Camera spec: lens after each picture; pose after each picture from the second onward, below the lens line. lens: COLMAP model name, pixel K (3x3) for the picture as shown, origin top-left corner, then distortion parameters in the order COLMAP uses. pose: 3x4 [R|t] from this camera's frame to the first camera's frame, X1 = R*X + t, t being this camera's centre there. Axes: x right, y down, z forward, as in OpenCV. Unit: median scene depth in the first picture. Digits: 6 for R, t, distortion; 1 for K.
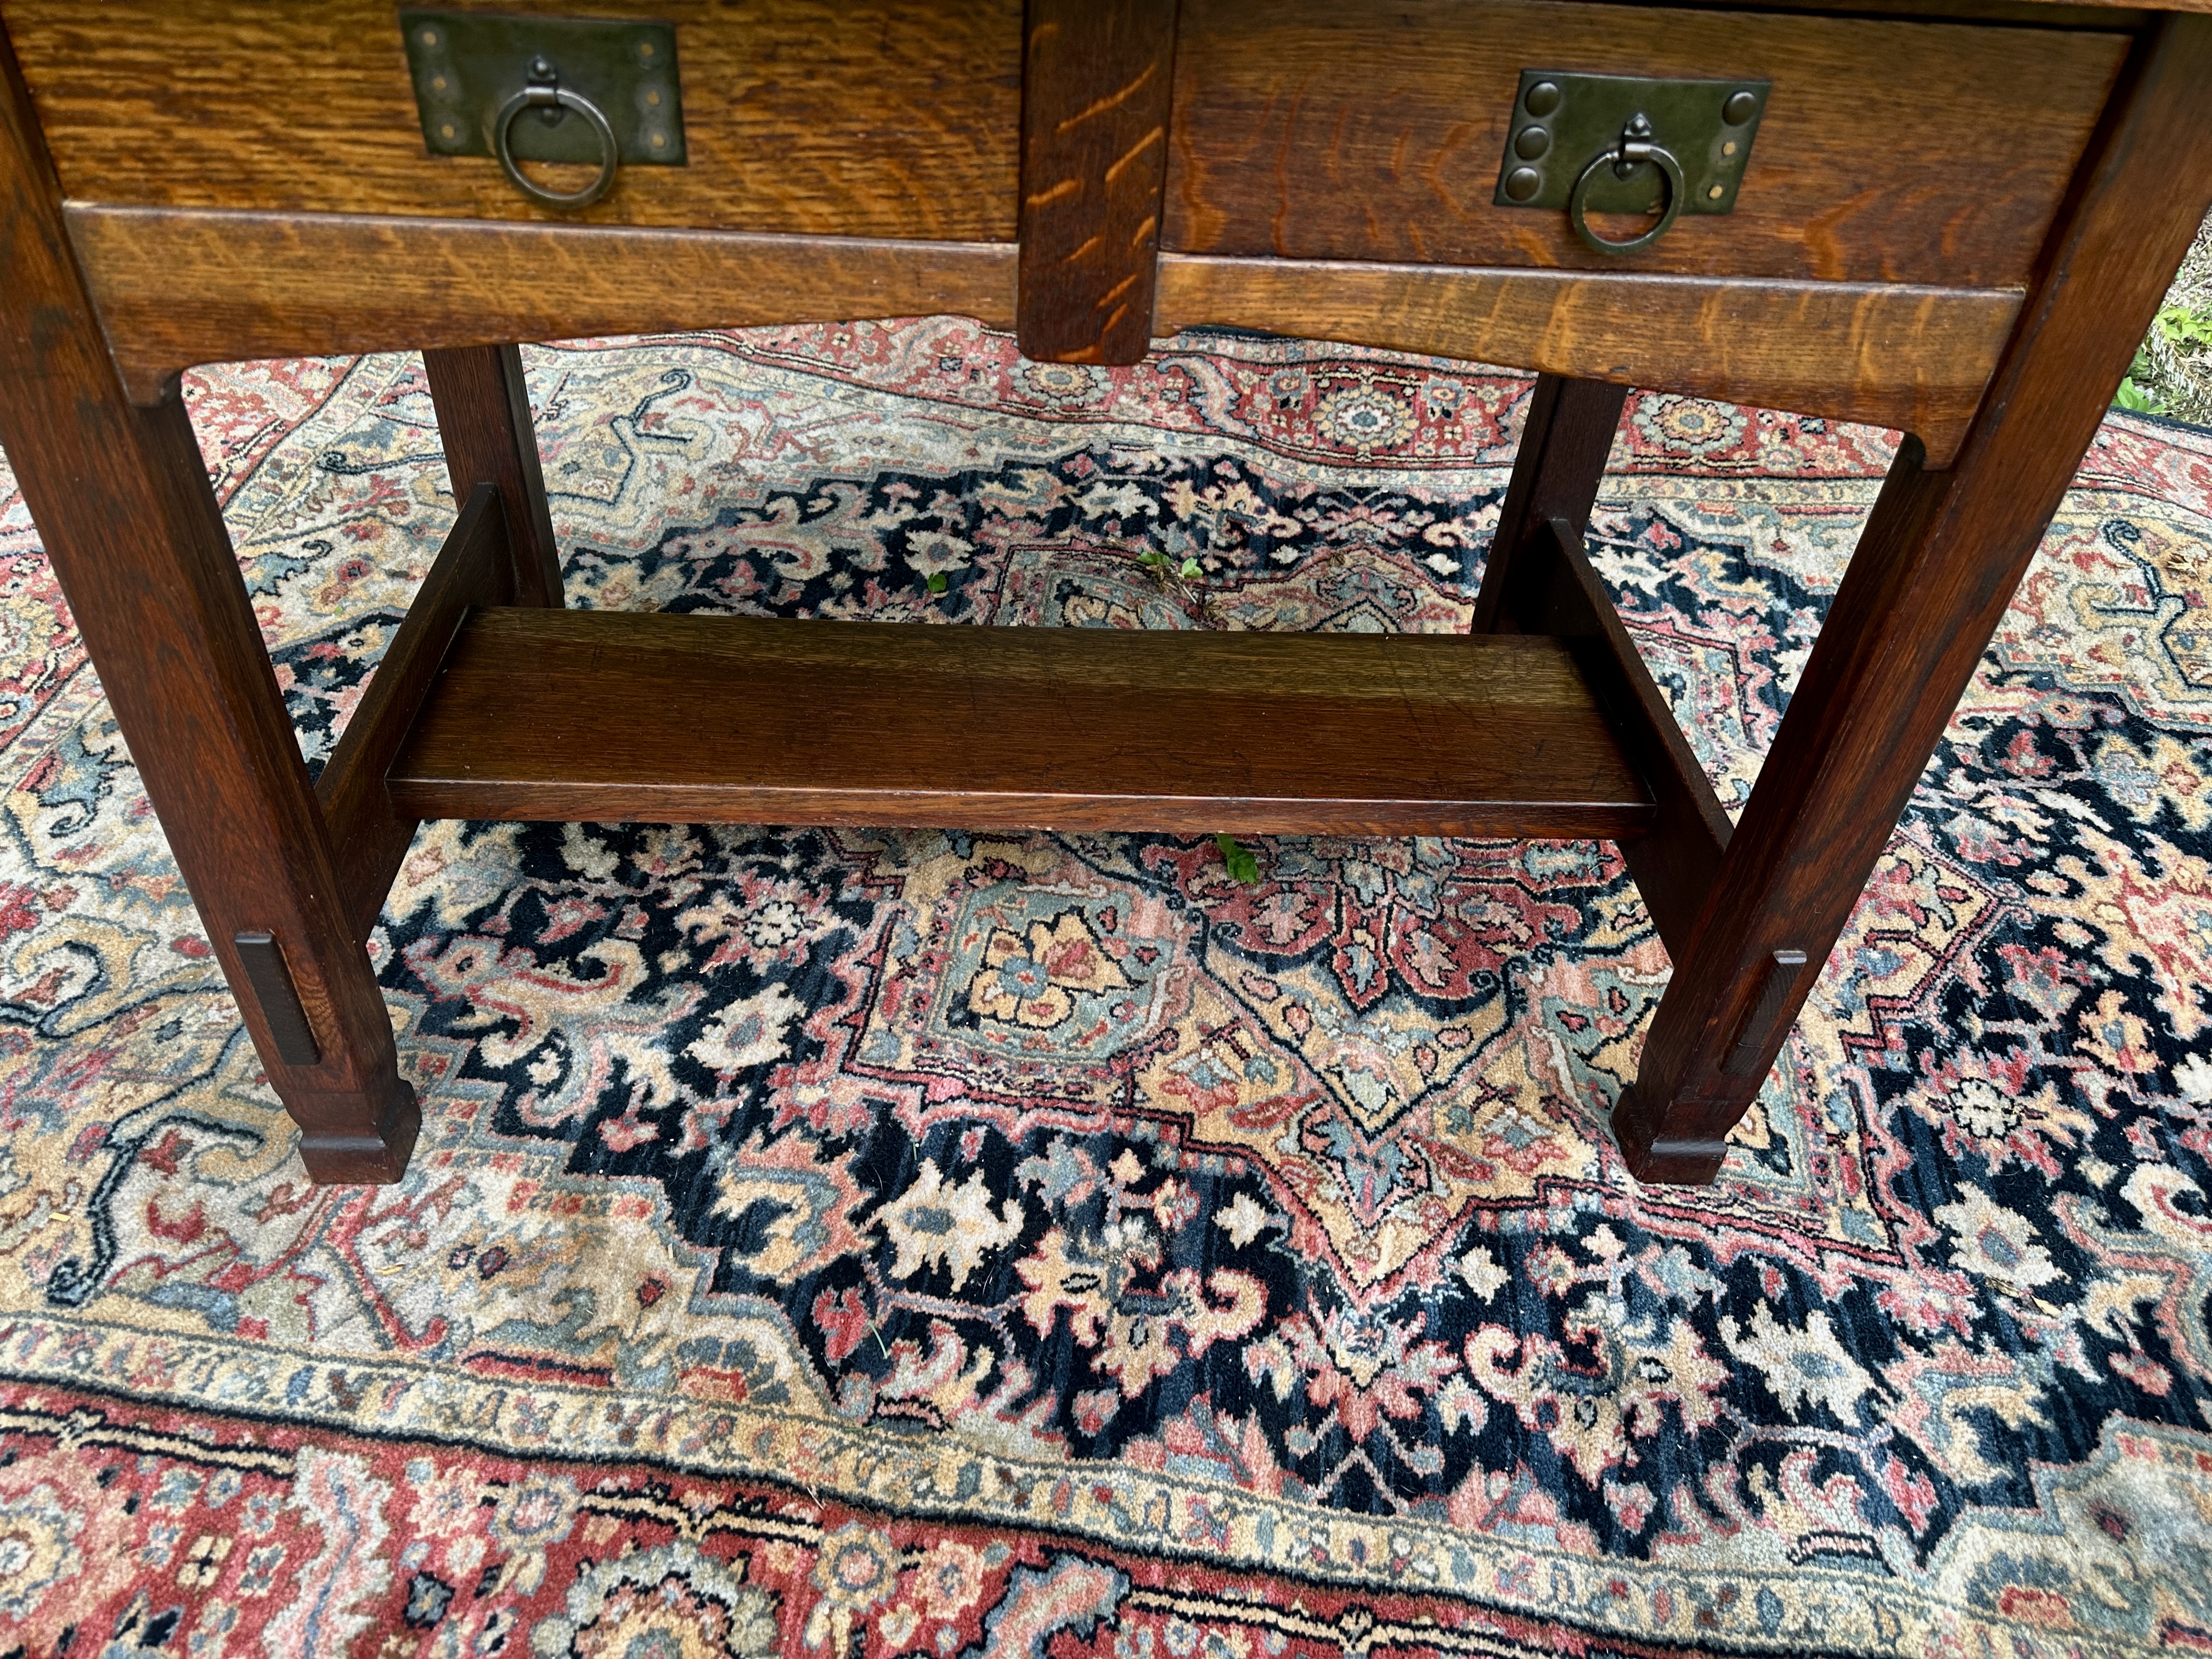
lens RADIAL K [[1588.2, 0, 1099.0], [0, 1588.2, 841.1], [0, 0, 1]] dist [0.017774, -0.029897]
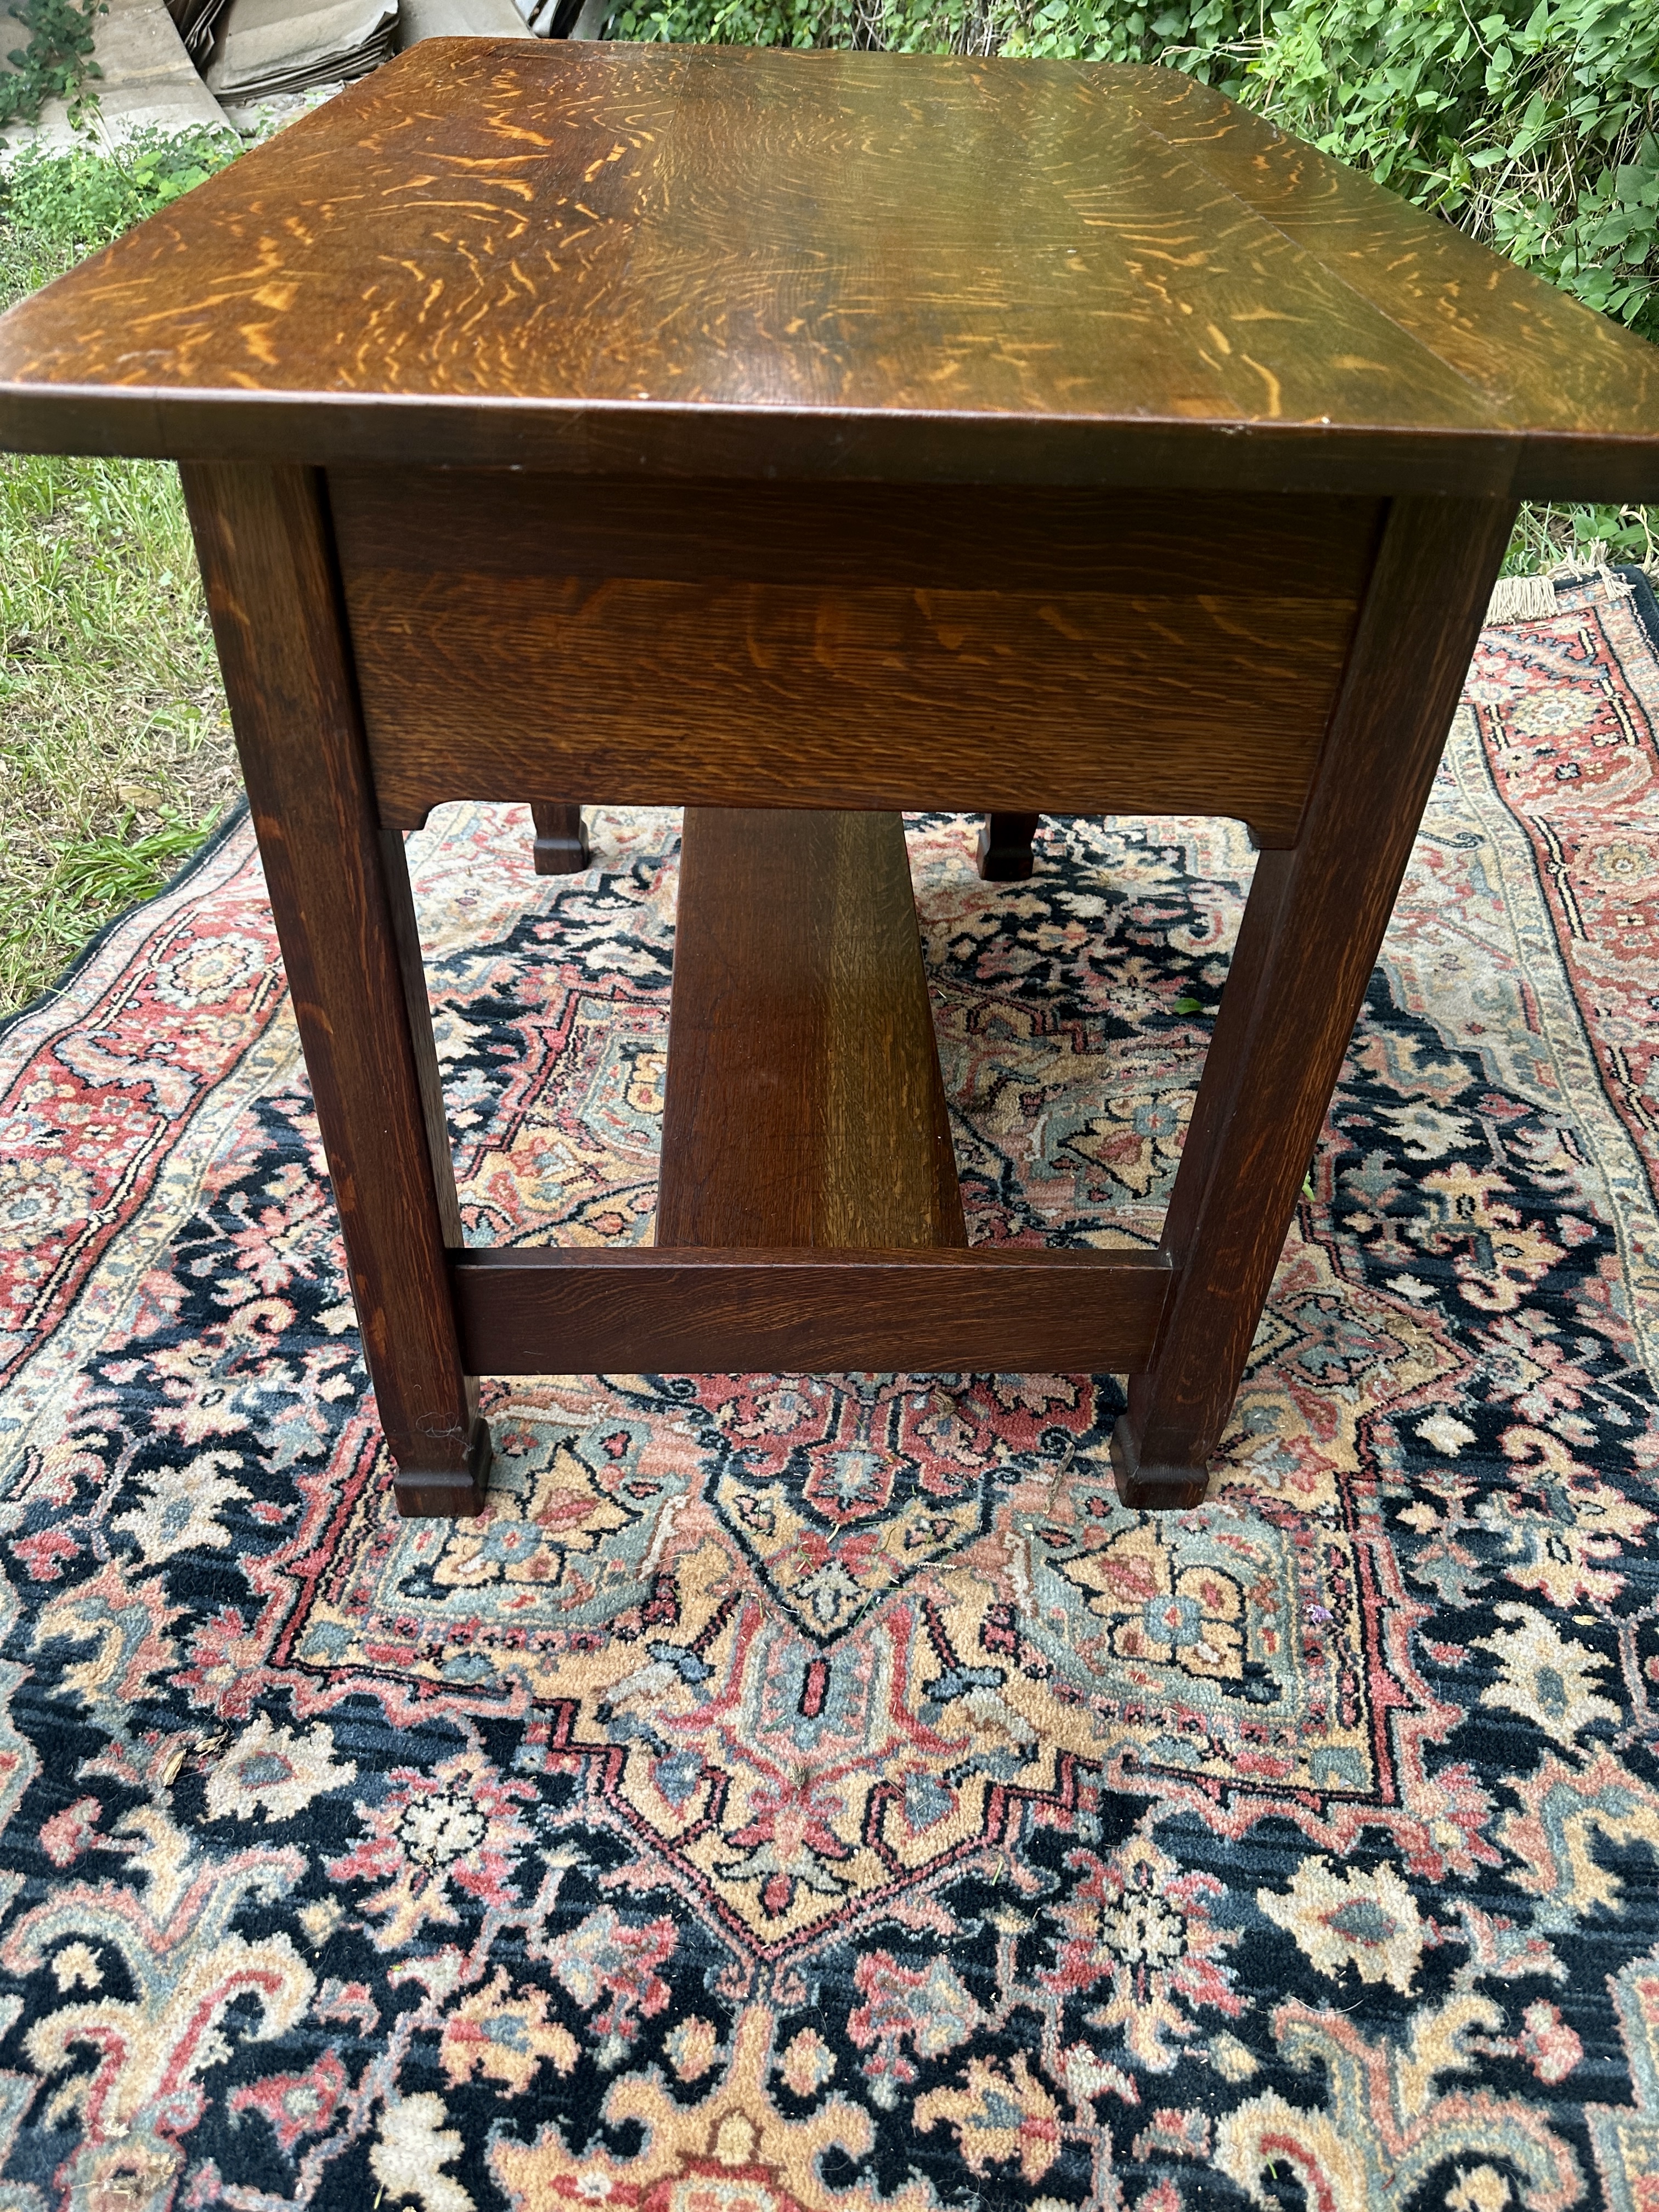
lens RADIAL K [[1588.2, 0, 827.0], [0, 1588.2, 1064.3], [0, 0, 1]] dist [0.017774, -0.029897]
pose [[-0.004352, 0.559605, -0.828748, 1.049928], [-0.683038, 0.603640, 0.411190, -0.556069], [0.730369, 0.567856, 0.379604, 0.638944]]
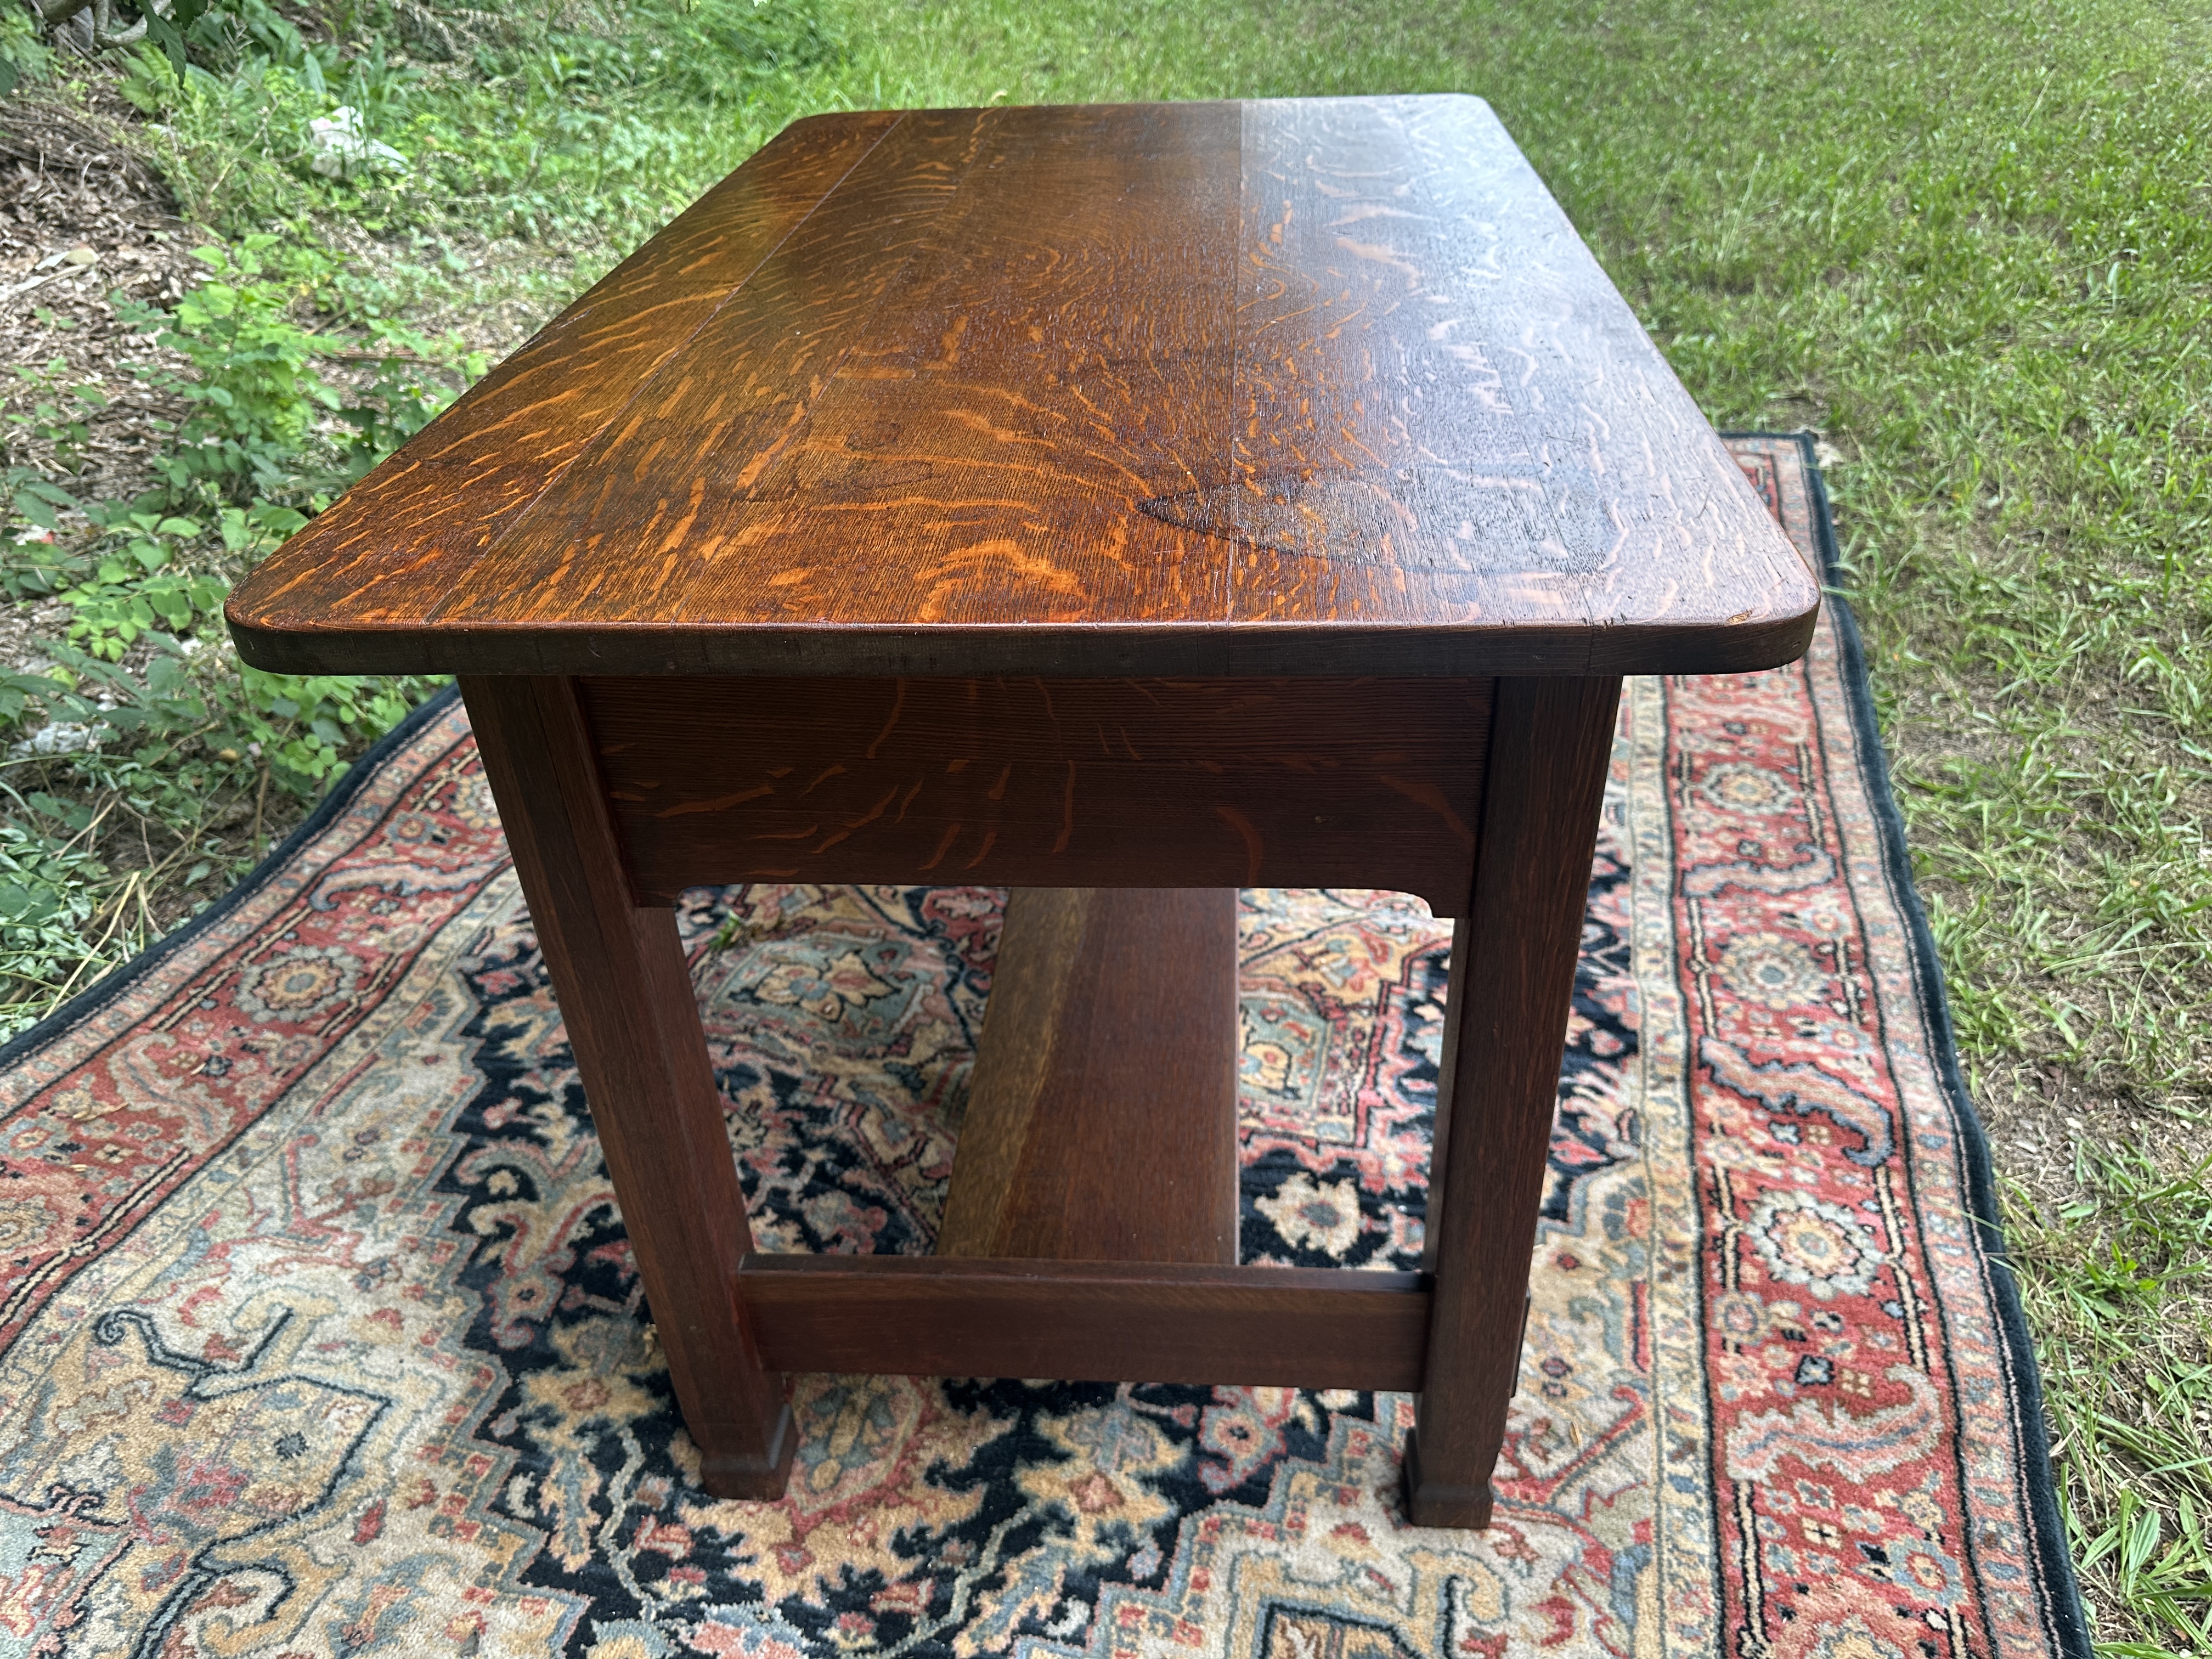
lens RADIAL K [[1588.2, 0, 1107.7], [0, 1588.2, 829.8], [0, 0, 1]] dist [0.017774, -0.029897]
pose [[0.105463, -0.608860, 0.786236, -1.014153], [0.680020, 0.621041, 0.389717, -0.644089], [-0.725569, 0.493556, 0.479534, 0.392187]]
